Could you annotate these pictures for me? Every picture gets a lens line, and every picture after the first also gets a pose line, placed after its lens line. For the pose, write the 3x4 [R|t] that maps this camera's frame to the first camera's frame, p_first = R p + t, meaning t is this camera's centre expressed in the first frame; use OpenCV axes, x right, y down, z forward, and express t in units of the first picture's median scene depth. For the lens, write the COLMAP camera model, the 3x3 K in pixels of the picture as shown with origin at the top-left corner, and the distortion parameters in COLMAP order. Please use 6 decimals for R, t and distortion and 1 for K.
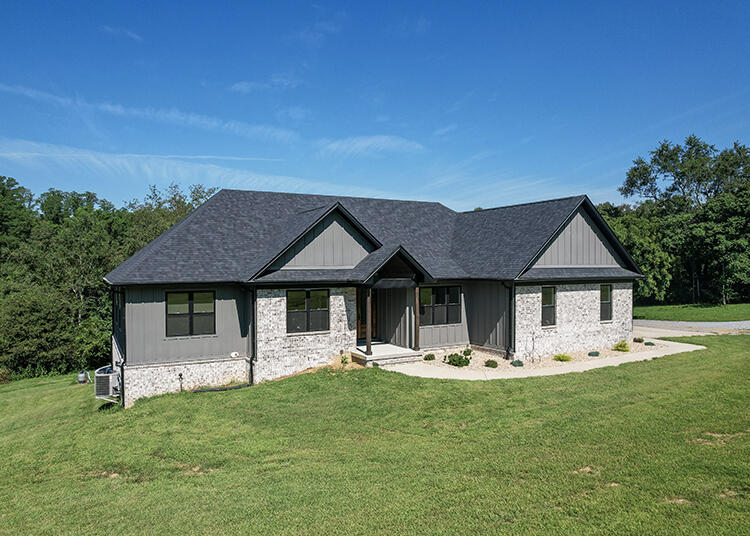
lens RADIAL K [[502.2, 0, 362.8], [0, 502.2, 268.6], [0, 0, 1]] dist [-0.051062, -0.000485]
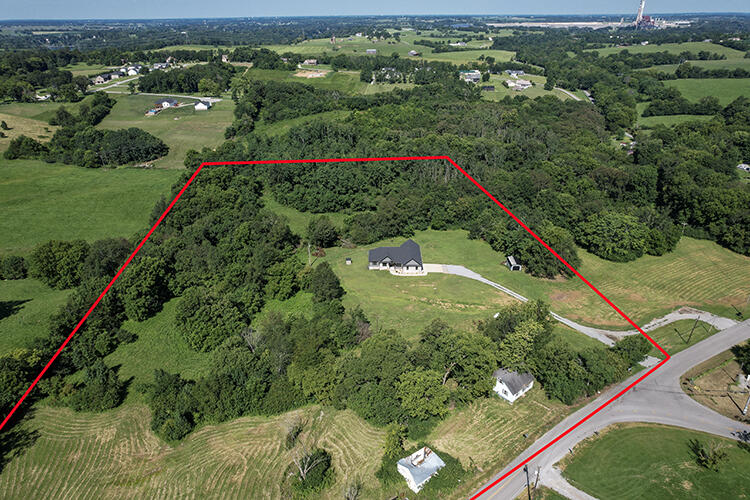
lens RADIAL K [[482.7, 0, 375.0], [0, 482.7, 250.0], [0, 0, 1]] dist [-0.040208, 0.000406]
pose [[0.868538, 0.208614, -0.449580, 3.696296], [0.003468, 0.904521, 0.426416, -3.961434], [0.495610, -0.371917, 0.784887, -6.116563]]
